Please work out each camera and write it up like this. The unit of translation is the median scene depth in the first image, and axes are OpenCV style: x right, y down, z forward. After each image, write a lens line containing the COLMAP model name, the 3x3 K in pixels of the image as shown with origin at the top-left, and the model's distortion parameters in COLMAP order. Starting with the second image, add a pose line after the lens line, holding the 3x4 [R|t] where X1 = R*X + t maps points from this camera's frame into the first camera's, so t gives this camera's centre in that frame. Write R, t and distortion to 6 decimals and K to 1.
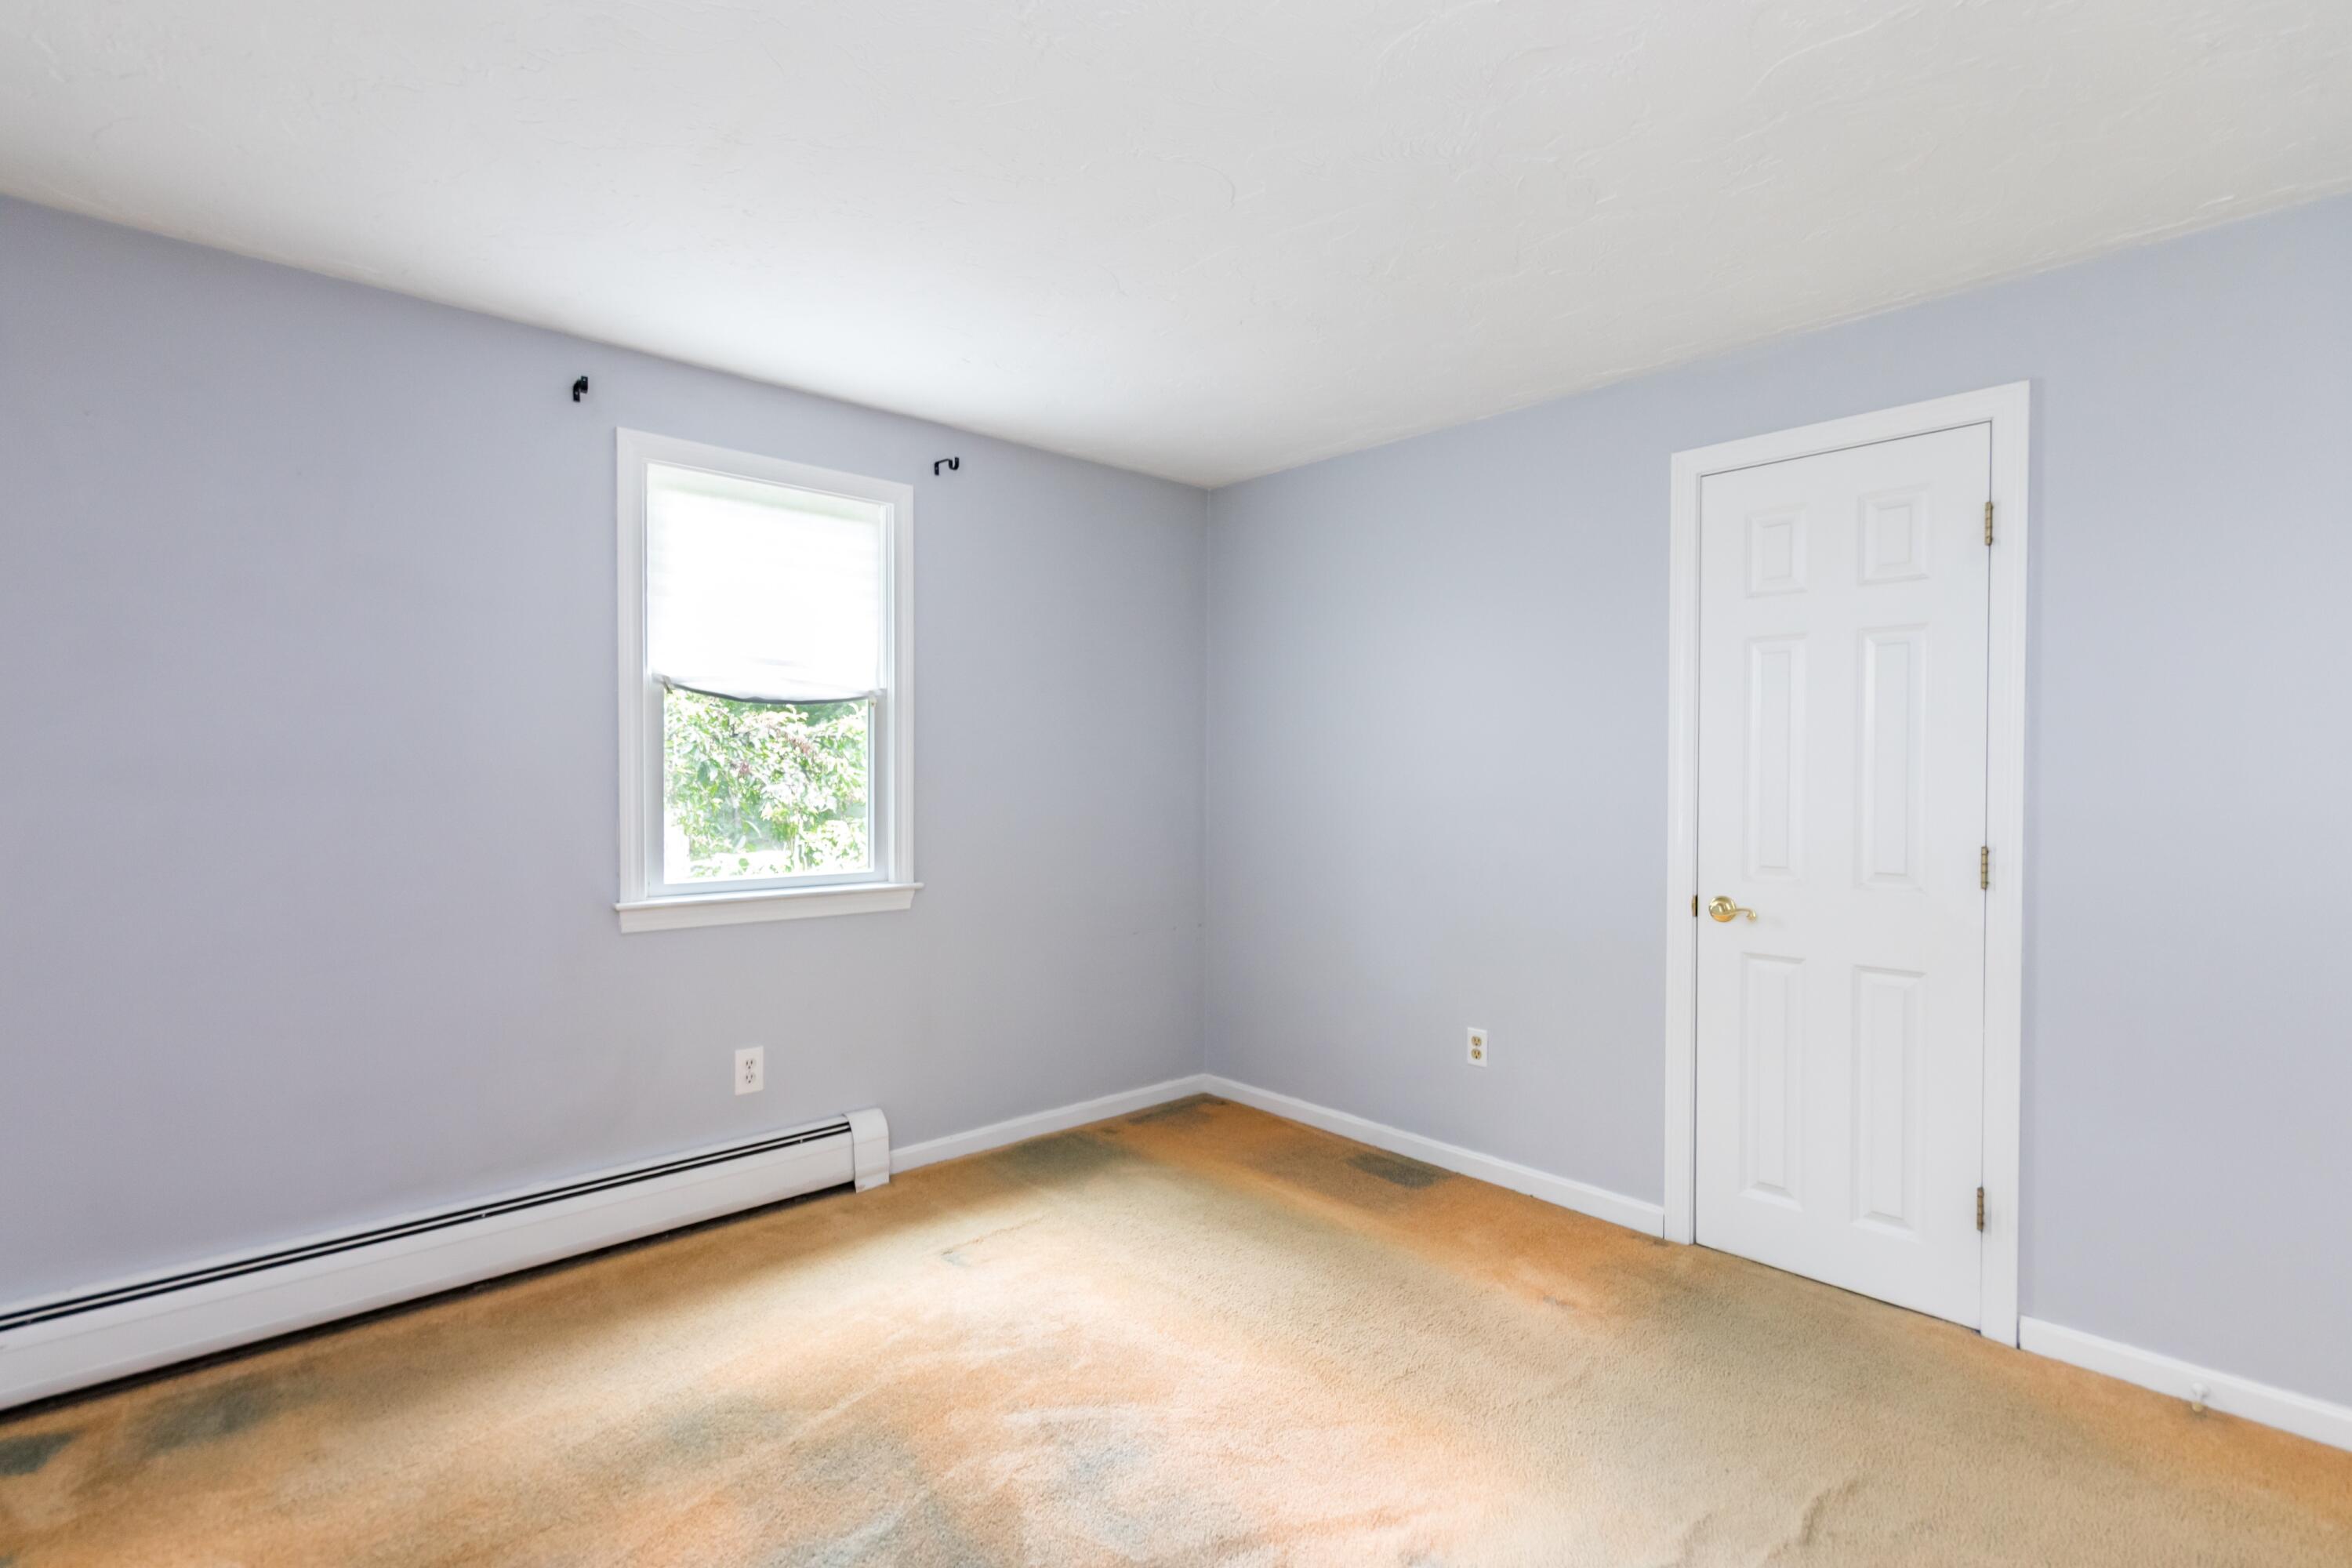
lens RADIAL K [[1111.8, 0, 1176.1], [0, 1111.8, 784.4], [0, 0, 1]] dist [0.006280, 0.000641]
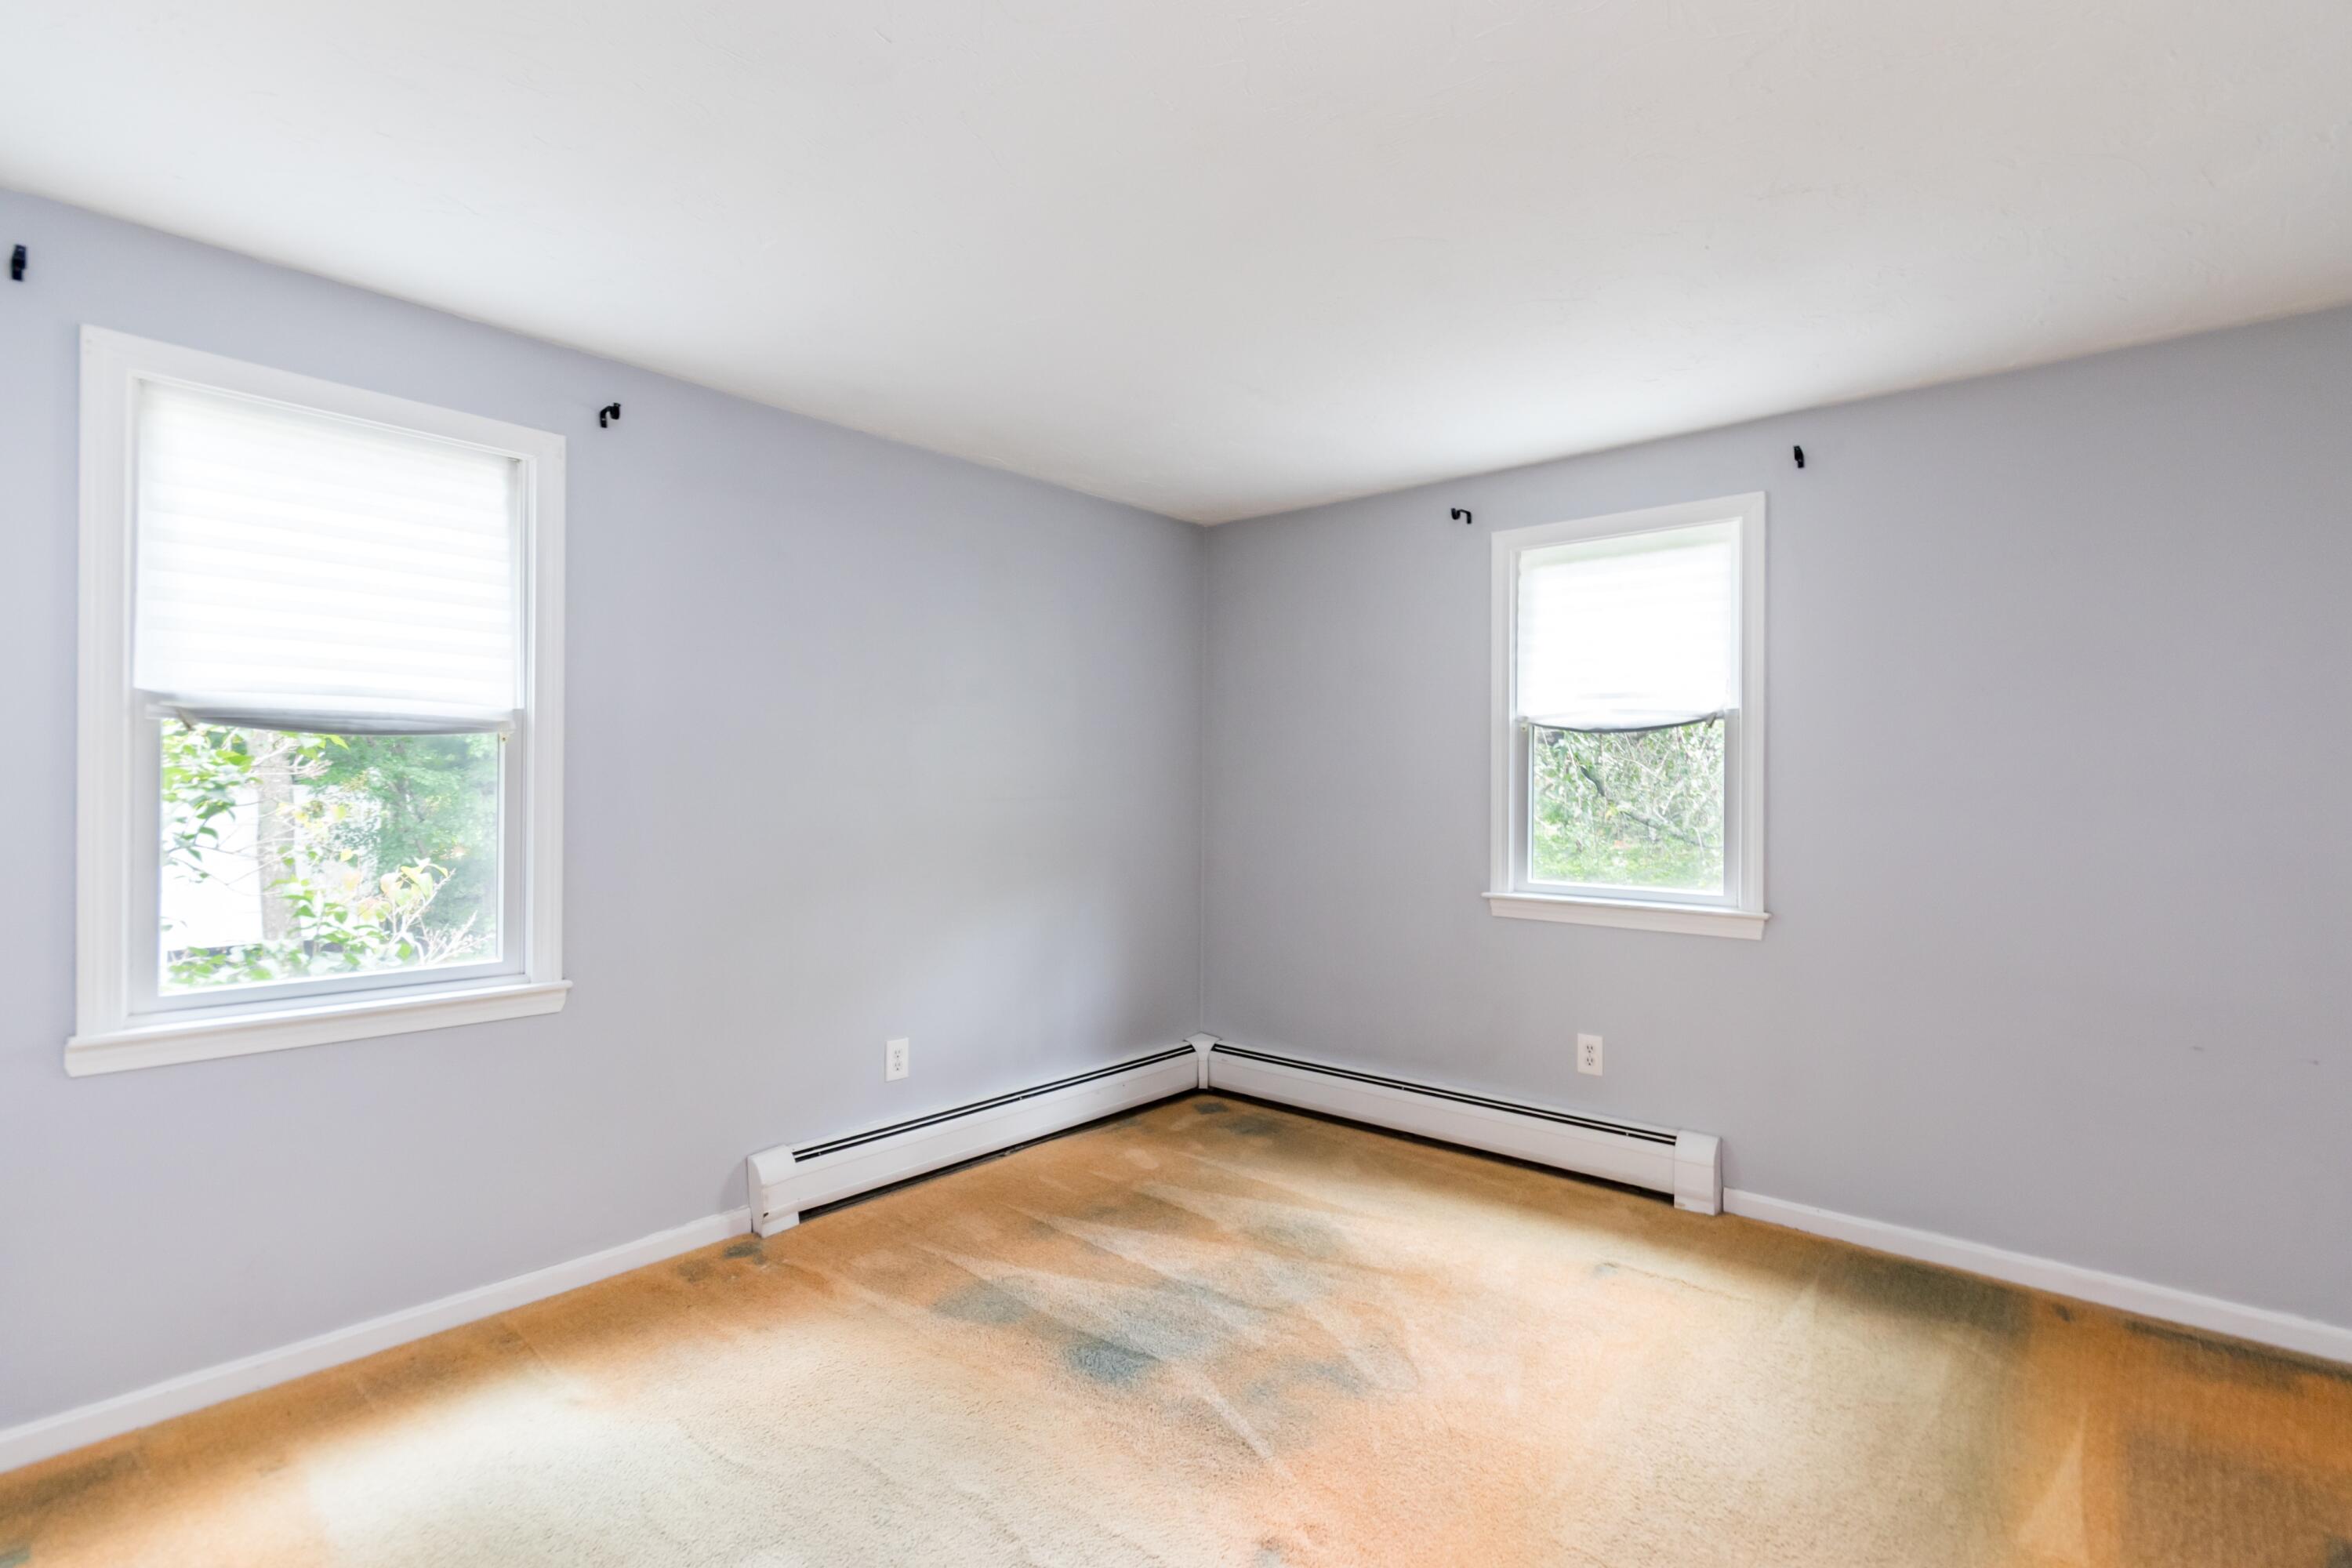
lens RADIAL K [[1111.8, 0, 1181.4], [0, 1111.8, 786.5], [0, 0, 1]] dist [0.006280, 0.000641]
pose [[0.106704, -0.006377, -0.994270, 0.711948], [-0.019618, 0.999771, -0.008518, -0.000165], [0.994097, 0.020415, 0.106555, 0.457223]]
